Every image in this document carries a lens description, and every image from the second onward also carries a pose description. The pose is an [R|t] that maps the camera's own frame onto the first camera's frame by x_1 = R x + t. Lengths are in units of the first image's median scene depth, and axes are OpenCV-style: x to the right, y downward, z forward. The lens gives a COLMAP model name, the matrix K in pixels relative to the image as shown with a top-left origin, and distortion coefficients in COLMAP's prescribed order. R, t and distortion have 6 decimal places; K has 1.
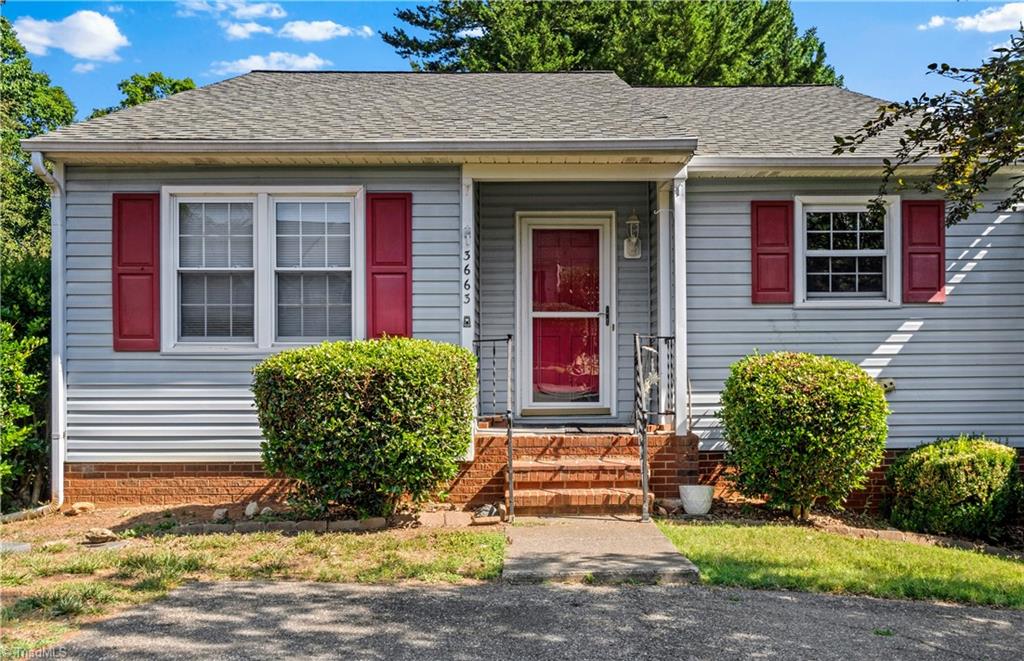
lens RADIAL K [[884.3, 0, 510.7], [0, 884.3, 344.9], [0, 0, 1]] dist [-0.007167, 0.010236]
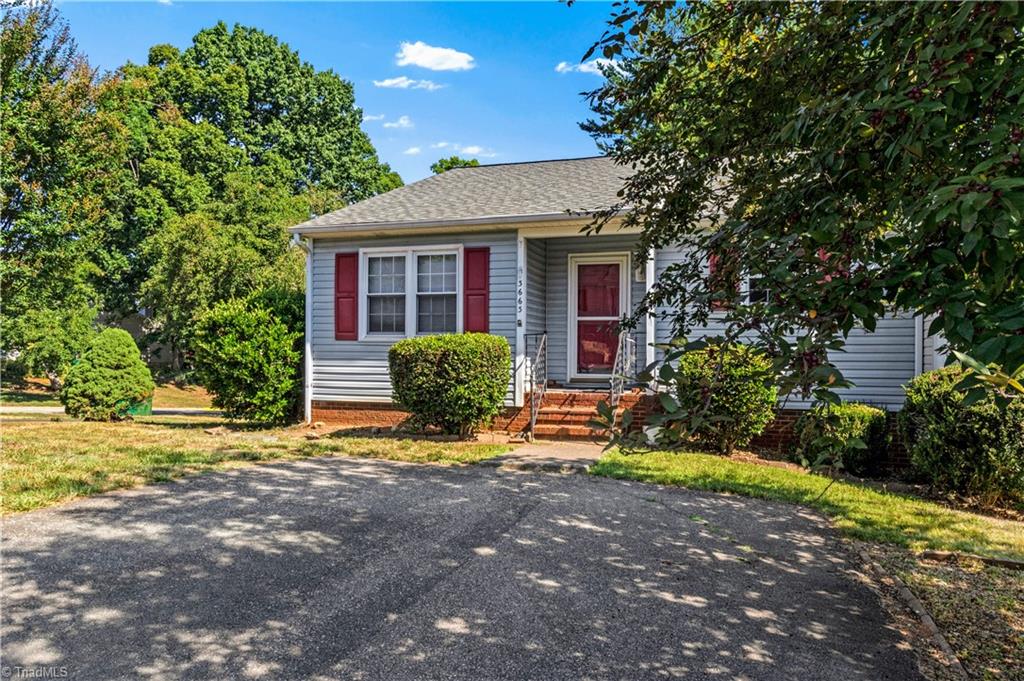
lens RADIAL K [[643.9, 0, 512.0], [0, 643.9, 340.5], [0, 0, 1]] dist [-0.002392, 0.001210]
pose [[0.954800, 0.004464, -0.297214, 0.295680], [-0.004643, 0.999989, 0.000102, 0.006266], [0.297211, 0.001283, 0.954811, -0.162450]]
